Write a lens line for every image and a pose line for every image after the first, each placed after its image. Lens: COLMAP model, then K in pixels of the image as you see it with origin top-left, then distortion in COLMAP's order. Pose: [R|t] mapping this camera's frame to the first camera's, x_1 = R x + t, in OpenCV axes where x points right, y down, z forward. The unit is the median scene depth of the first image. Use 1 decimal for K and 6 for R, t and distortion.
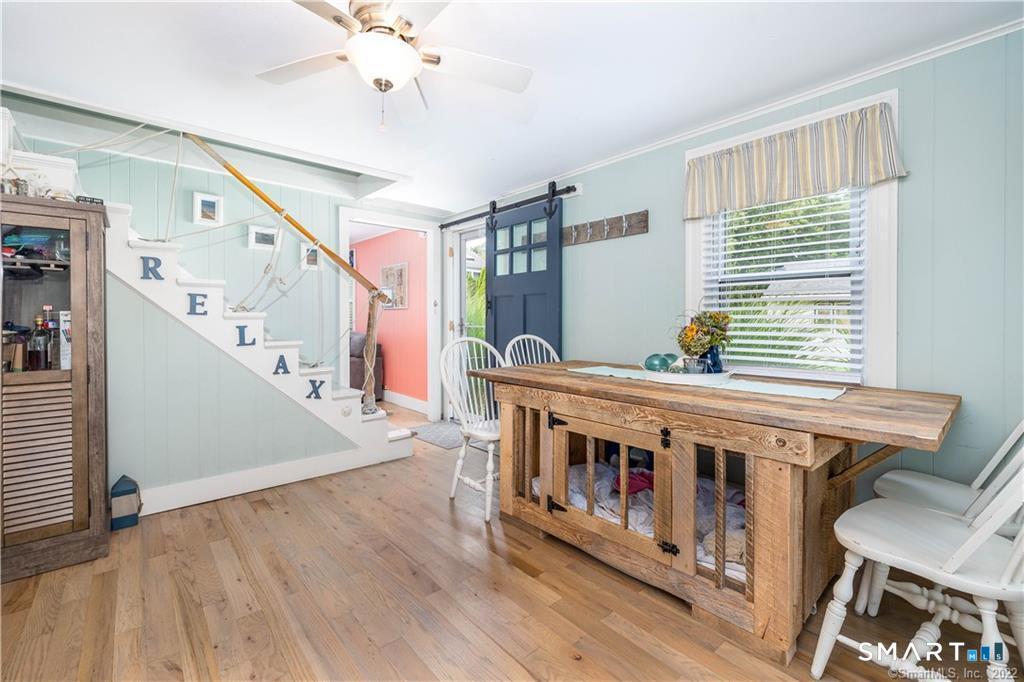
lens RADIAL K [[436.8, 0, 508.1], [0, 436.8, 330.0], [0, 0, 1]] dist [-0.000403, 0.000053]
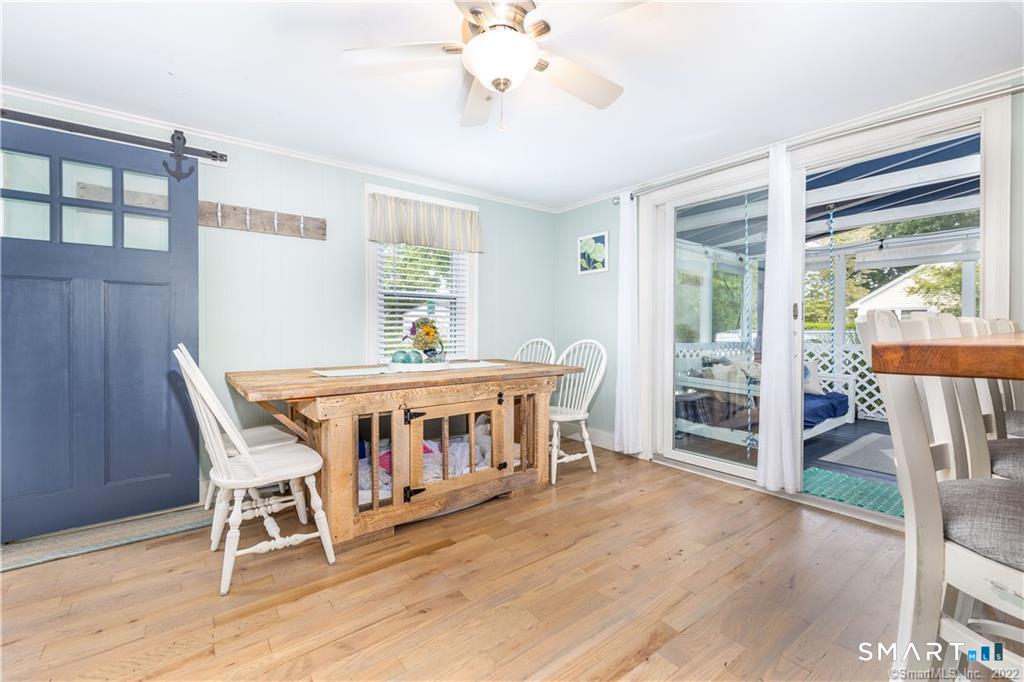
lens RADIAL K [[436.8, 0, 508.1], [0, 436.8, 330.0], [0, 0, 1]] dist [-0.000403, 0.000053]
pose [[0.058284, -0.009388, 0.998256, -0.971899], [0.015510, 0.999844, 0.008498, -0.012915], [-0.998180, 0.014988, 0.058420, 0.688979]]
